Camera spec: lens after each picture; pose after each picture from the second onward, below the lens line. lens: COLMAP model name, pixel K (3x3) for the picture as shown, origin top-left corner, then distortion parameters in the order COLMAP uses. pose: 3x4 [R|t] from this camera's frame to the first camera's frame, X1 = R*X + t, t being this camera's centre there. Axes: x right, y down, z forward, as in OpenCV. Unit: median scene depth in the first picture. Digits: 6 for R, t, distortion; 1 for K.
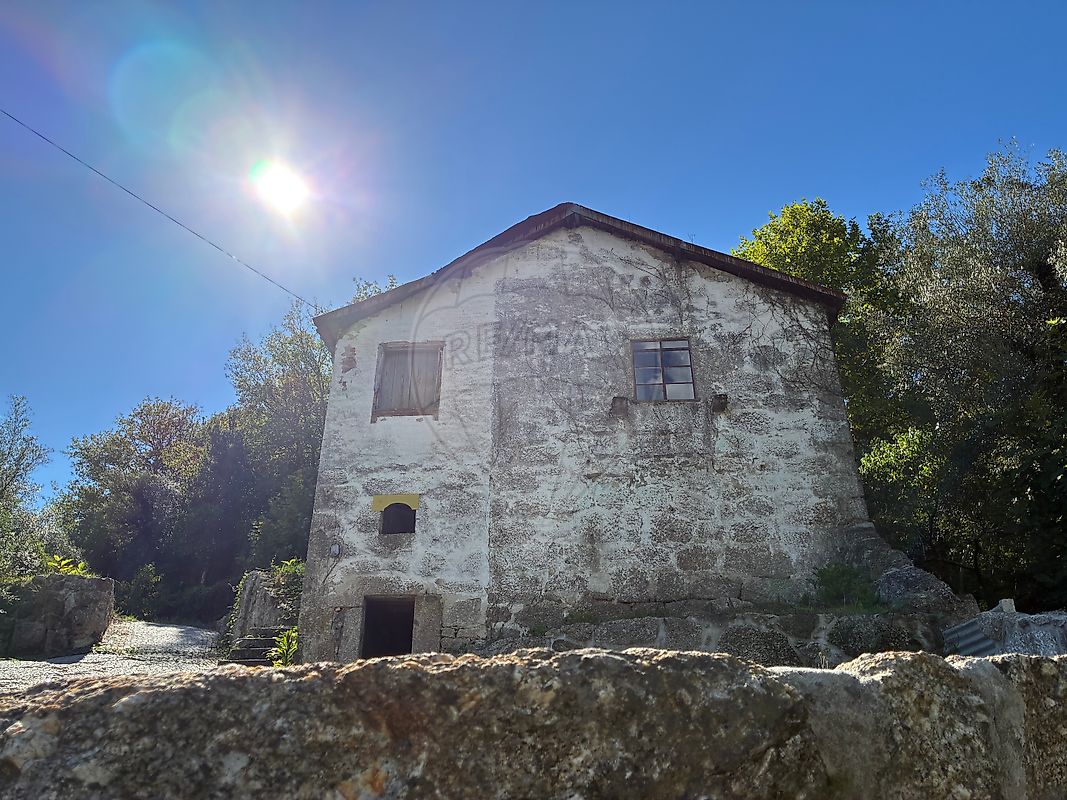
lens RADIAL K [[793.6, 0, 533.5], [0, 793.6, 400.0], [0, 0, 1]] dist [0.064909, -0.123749]
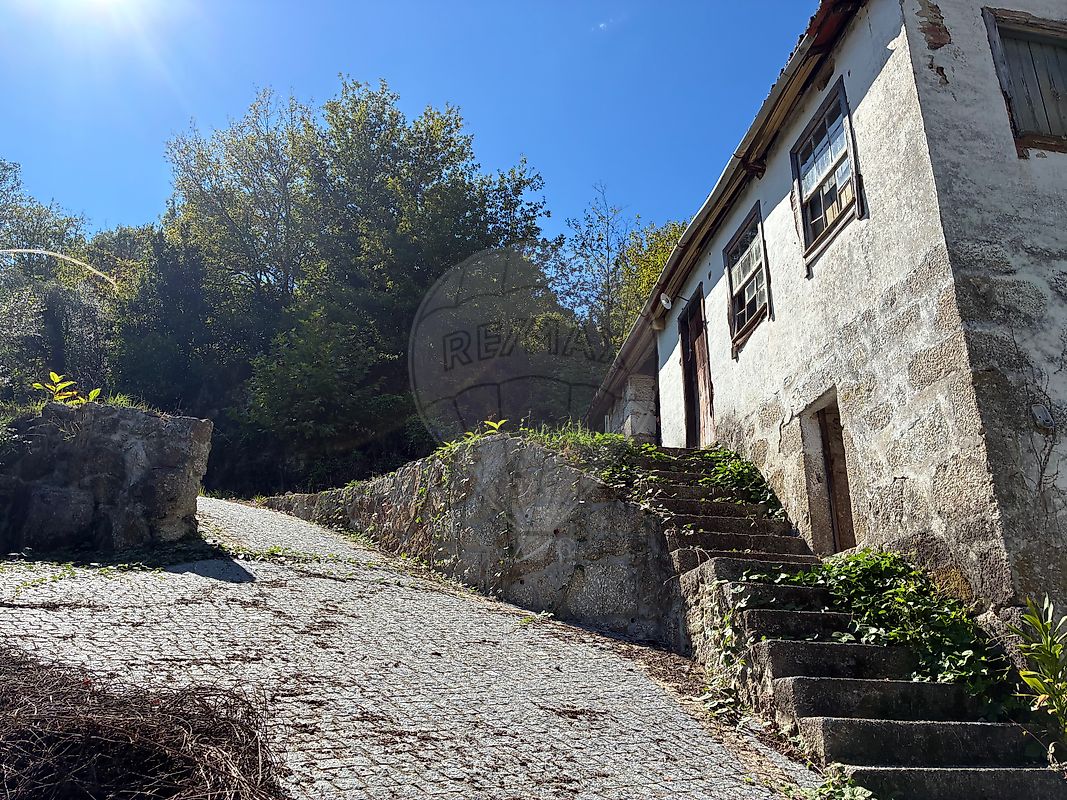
lens RADIAL K [[804.4, 0, 530.4], [0, 804.4, 396.8], [0, 0, 1]] dist [0.053888, -0.084257]
pose [[0.979937, 0.104199, 0.169898, -0.581200], [-0.126415, 0.983986, 0.125658, 0.151176], [-0.154084, -0.144615, 0.977417, 0.583624]]
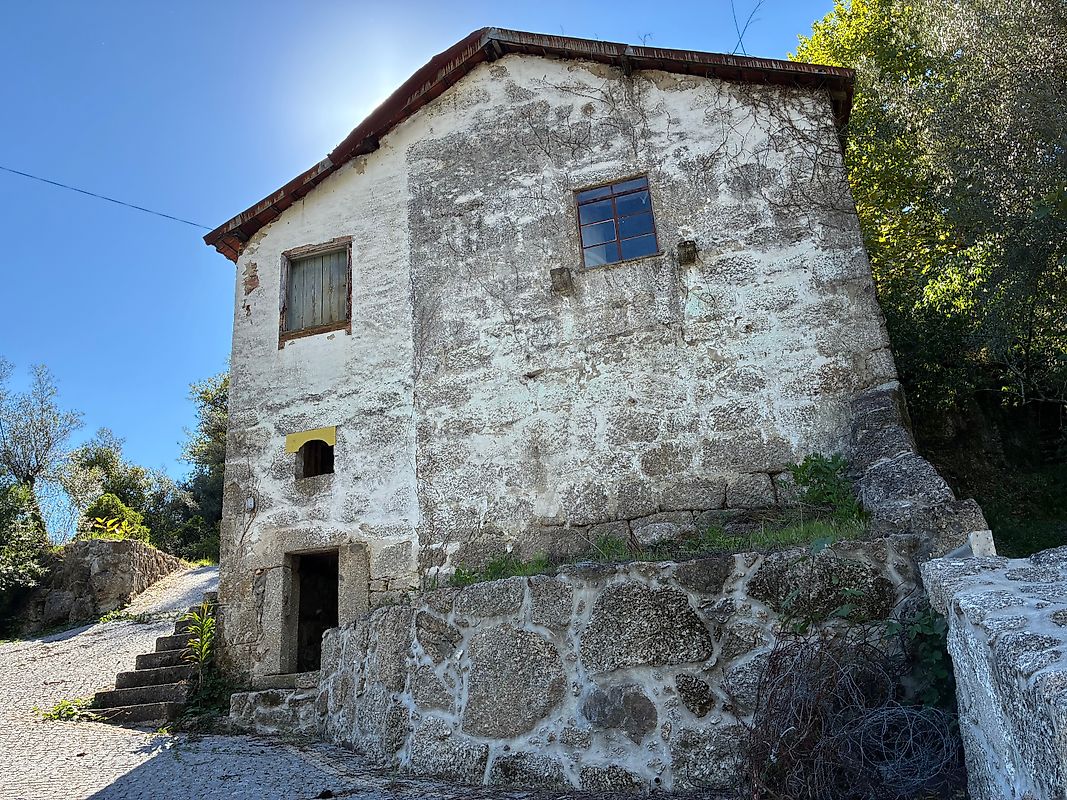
lens RADIAL K [[794.6, 0, 523.4], [0, 794.6, 406.4], [0, 0, 1]] dist [0.069427, -0.157432]
pose [[0.973261, -0.144588, -0.178487, 0.201437], [0.170734, 0.975173, 0.141022, 0.012886], [0.153666, -0.167725, 0.973784, 0.212052]]
